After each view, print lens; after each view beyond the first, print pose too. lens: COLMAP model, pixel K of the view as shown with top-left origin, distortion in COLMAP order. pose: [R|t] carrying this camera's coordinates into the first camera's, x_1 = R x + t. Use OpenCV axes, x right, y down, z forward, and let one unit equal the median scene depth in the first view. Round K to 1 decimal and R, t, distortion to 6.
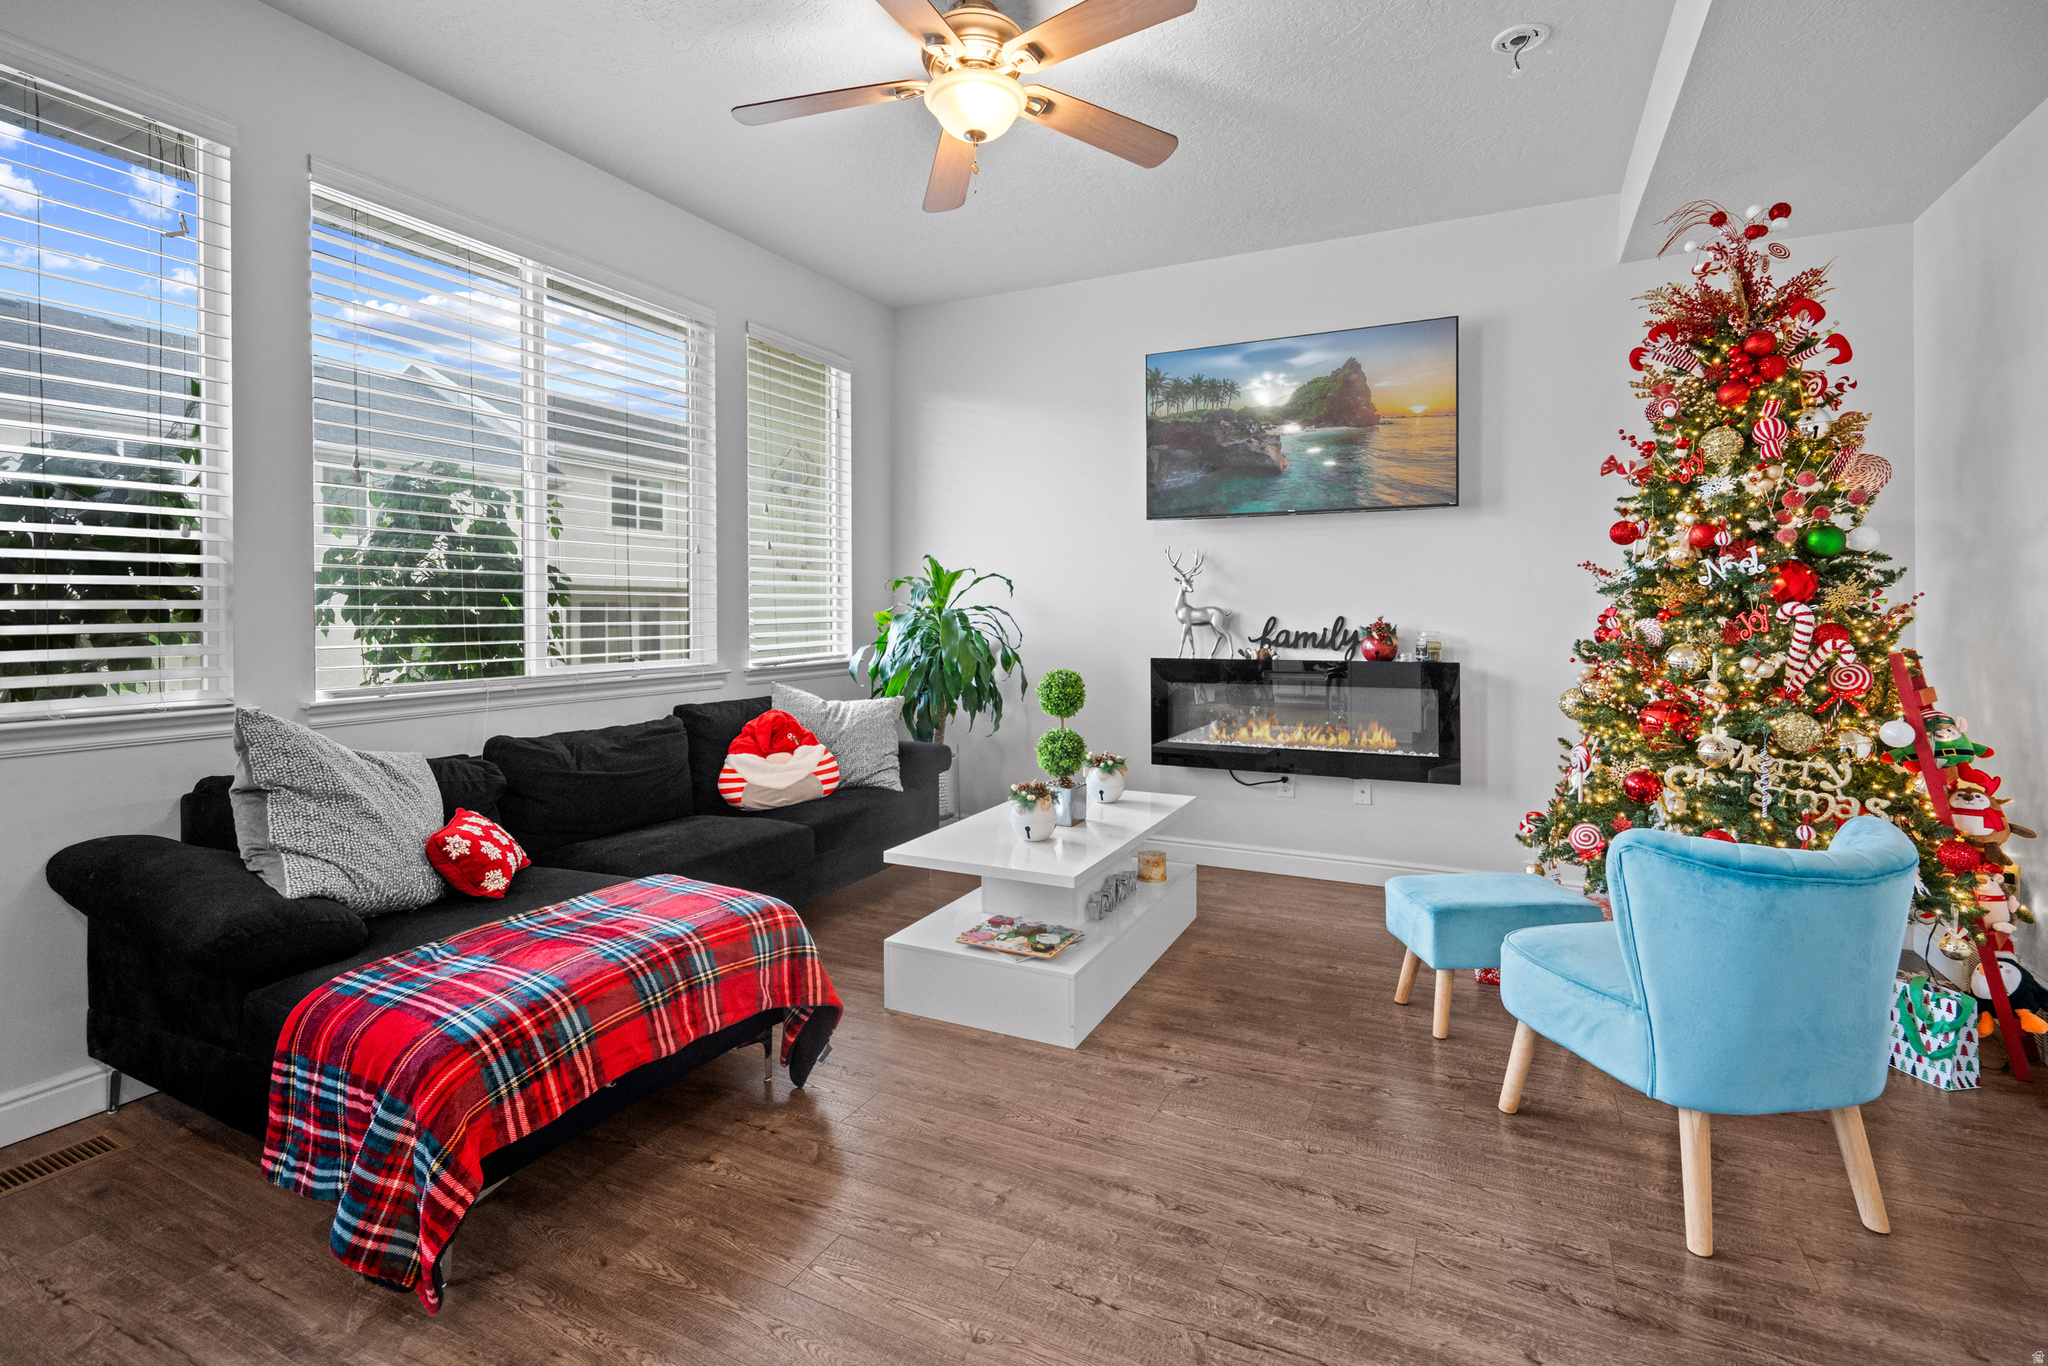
lens RADIAL K [[955.0, 0, 1026.4], [0, 955.0, 612.8], [0, 0, 1]] dist [-0.002917, 0.000211]
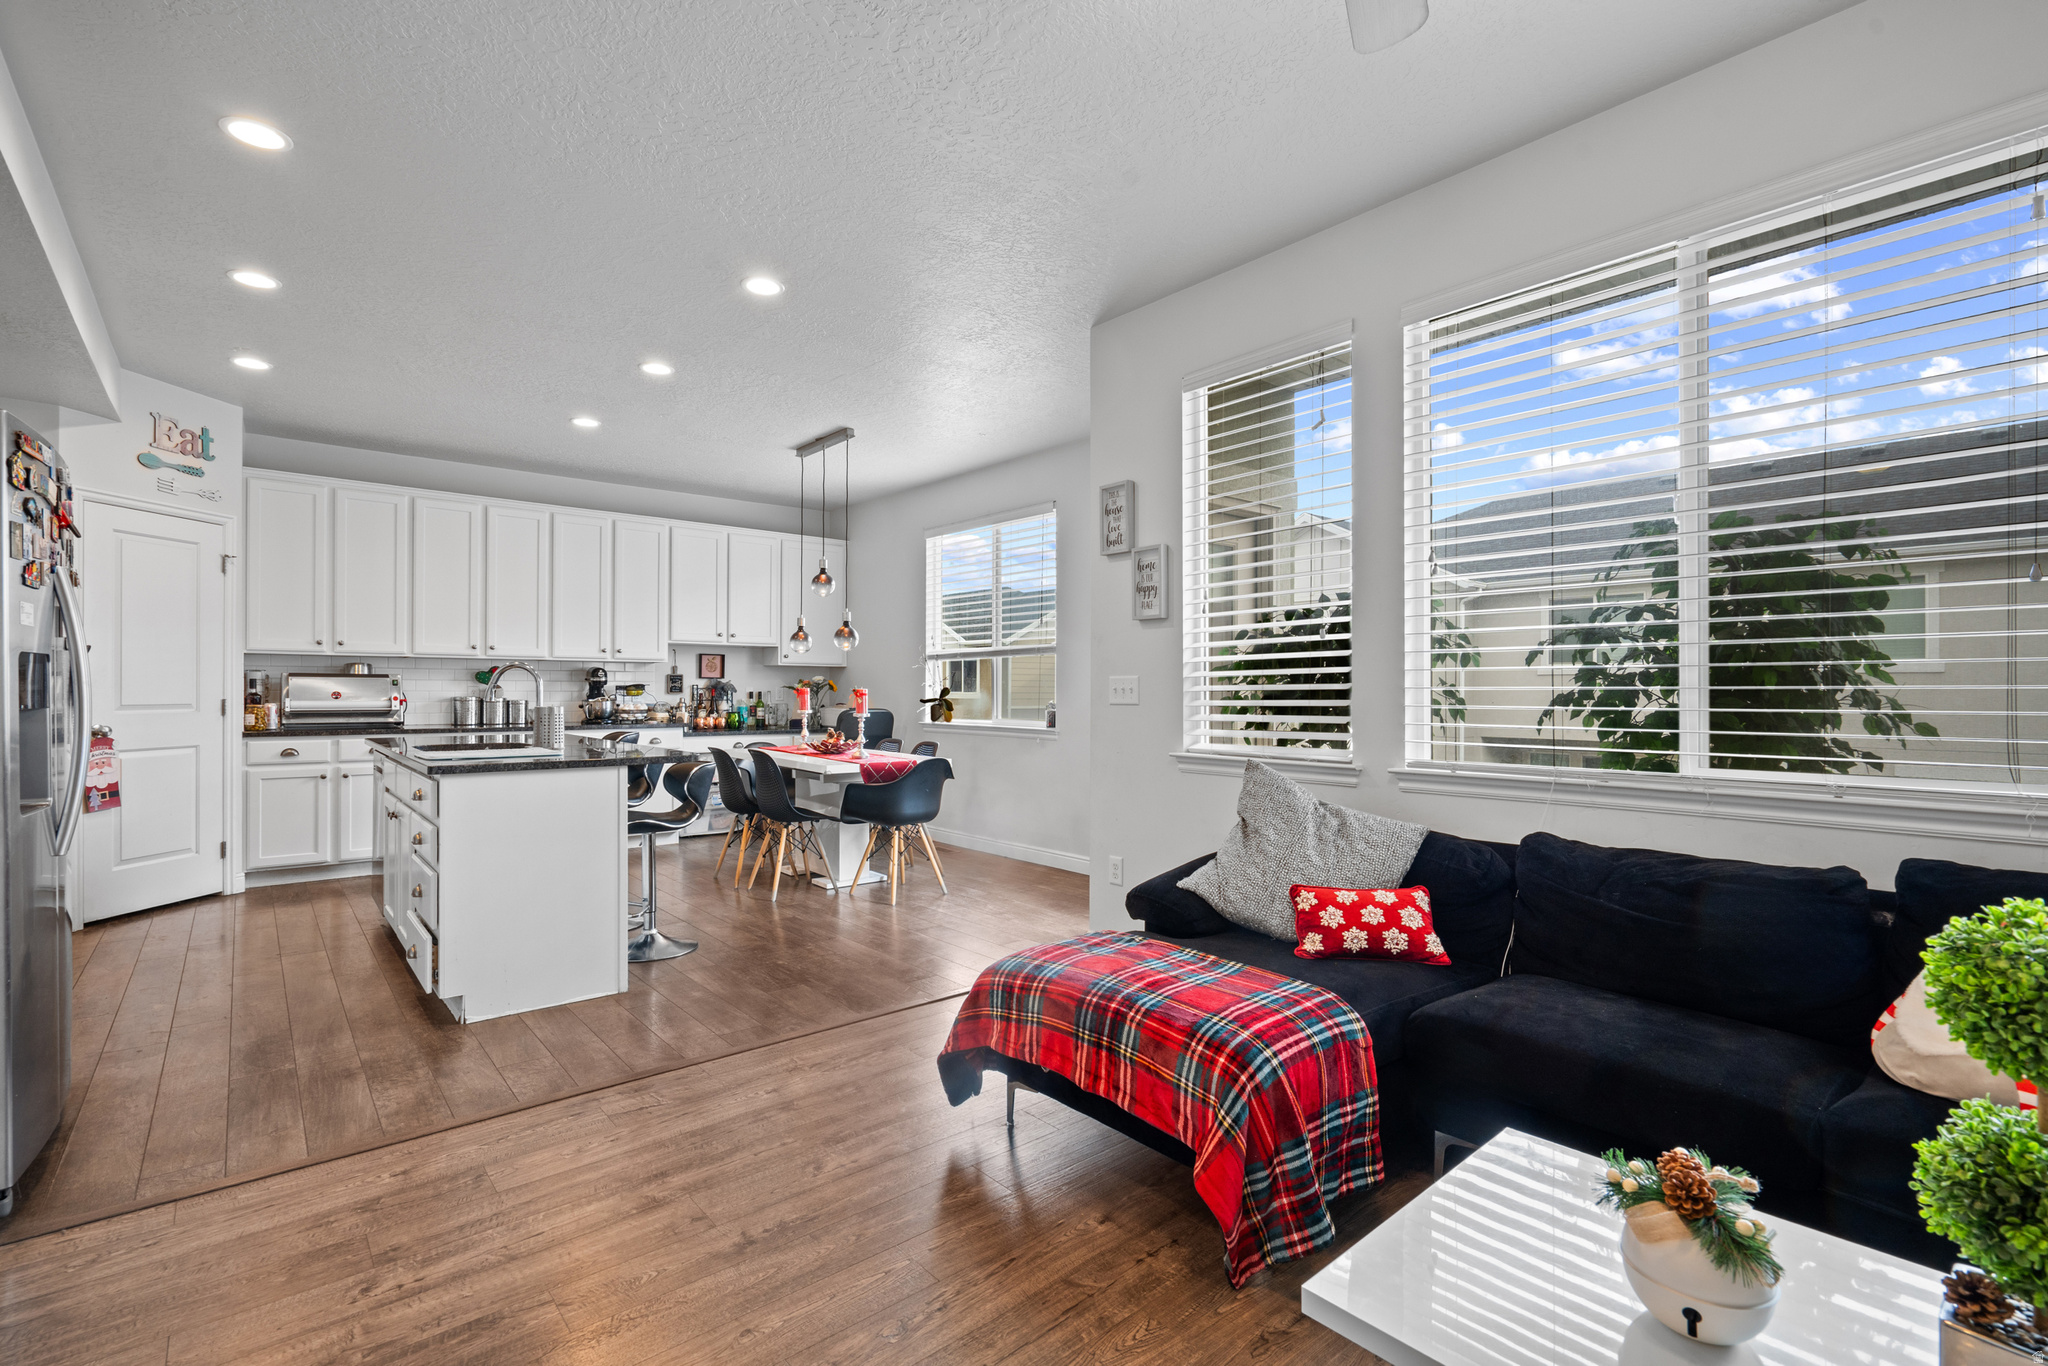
lens RADIAL K [[925.8, 0, 1018.5], [0, 925.8, 689.9], [0, 0, 1]] dist [-0.001150, 0.000912]
pose [[-0.398852, -0.001468, -0.917014, 0.427284], [-0.002154, 0.999997, -0.000663, -0.003135], [0.917013, 0.001711, -0.398854, 0.890419]]
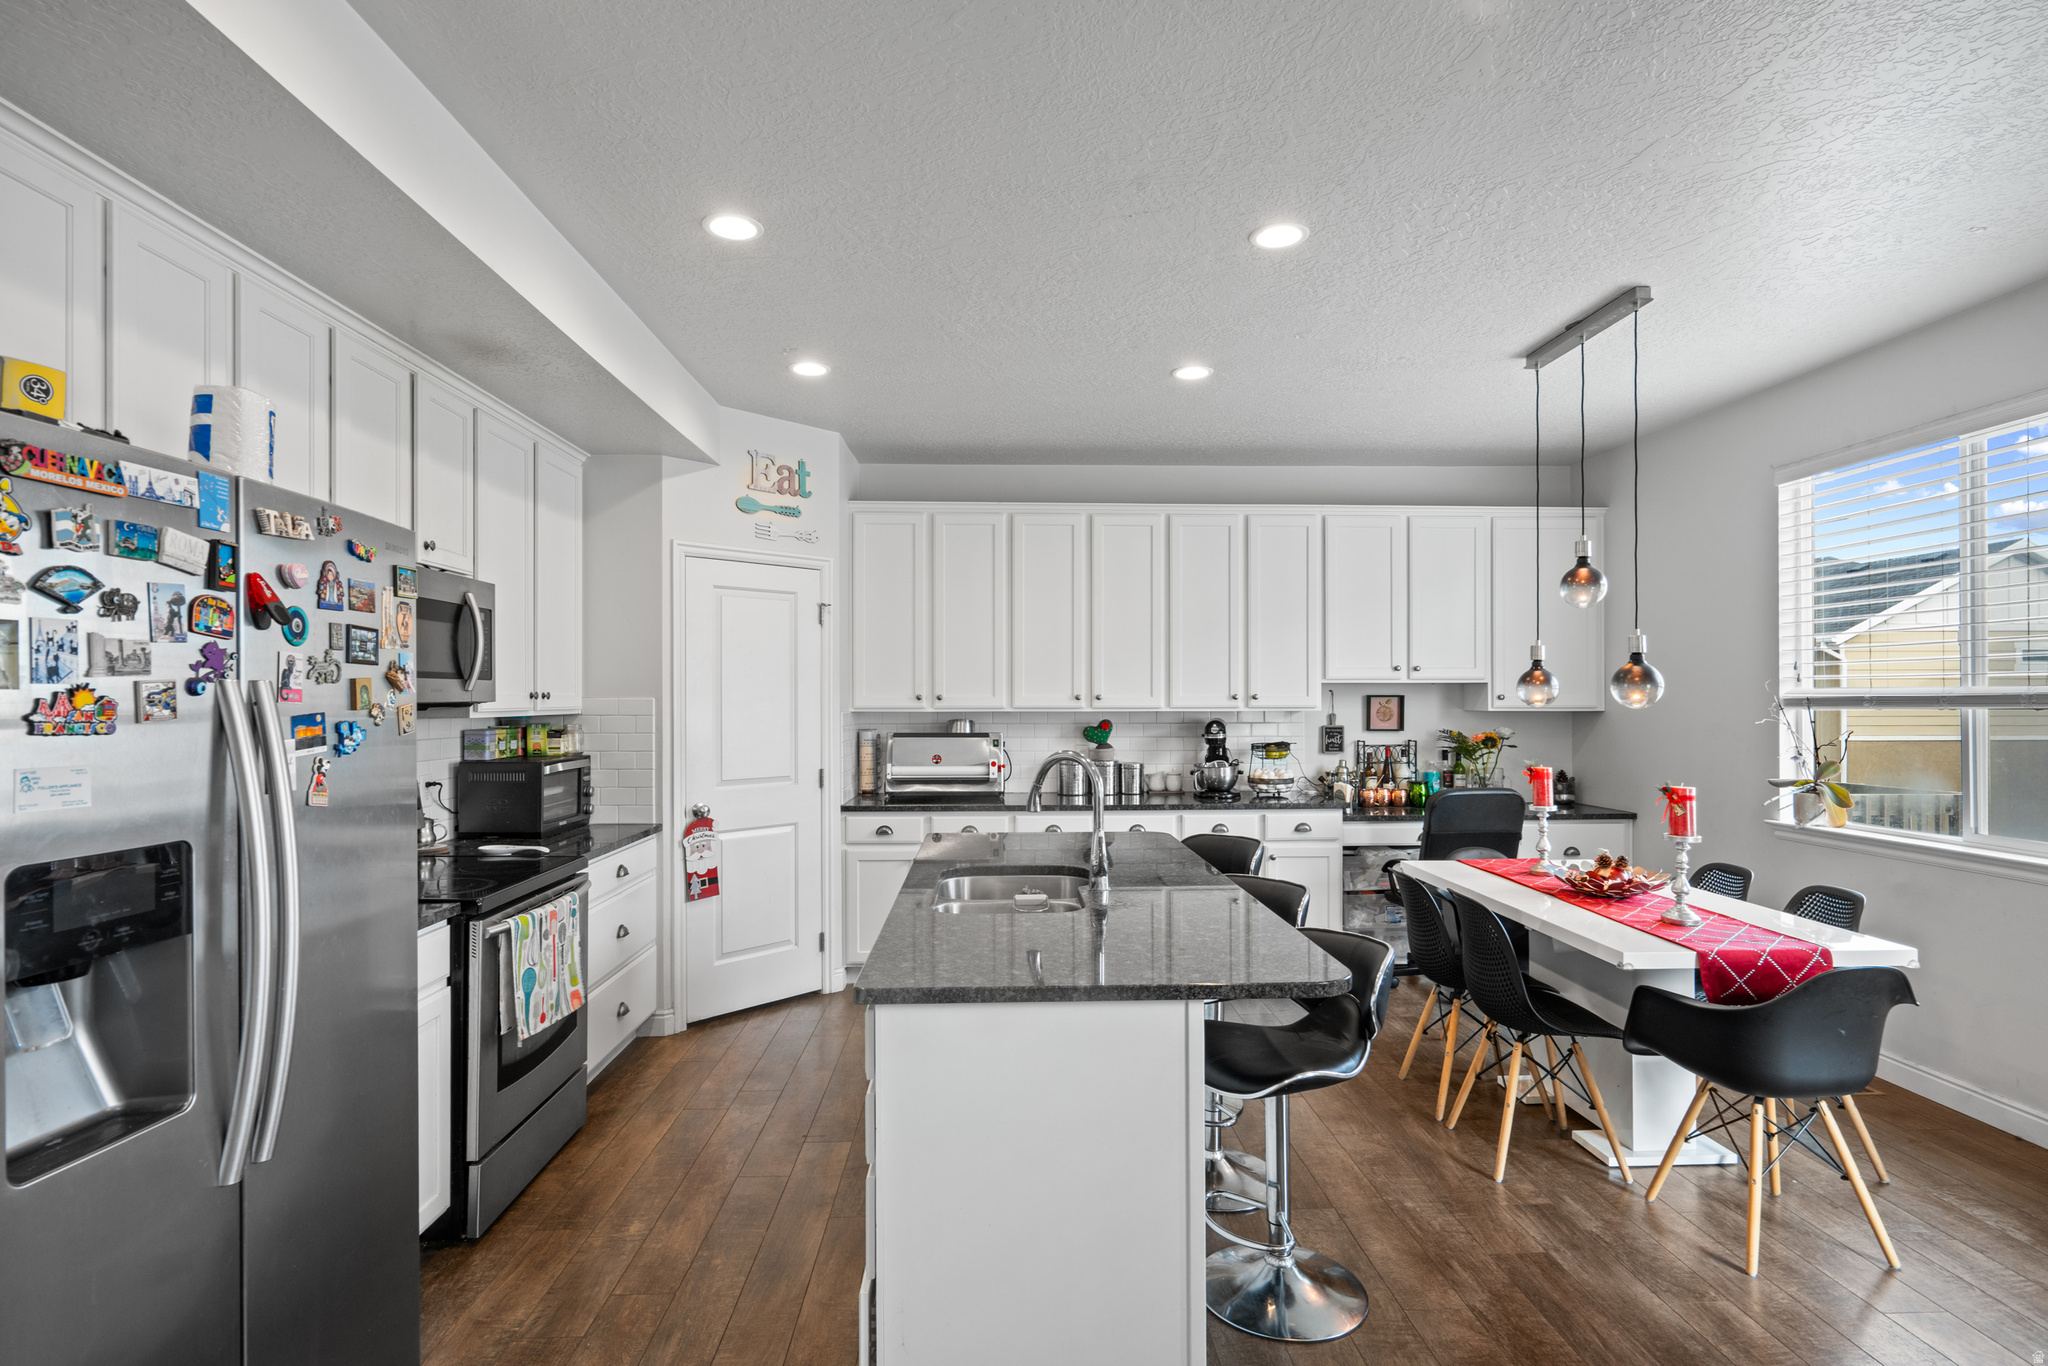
lens RADIAL K [[1023.8, 0, 1030.4], [0, 1023.8, 695.7], [0, 0, 1]] dist [0.001919, -0.000346]
pose [[-0.876554, -0.000440, -0.481303, -0.063591], [0.002371, 0.999983, -0.005234, -0.094279], [0.481297, -0.005729, -0.876539, 0.464654]]
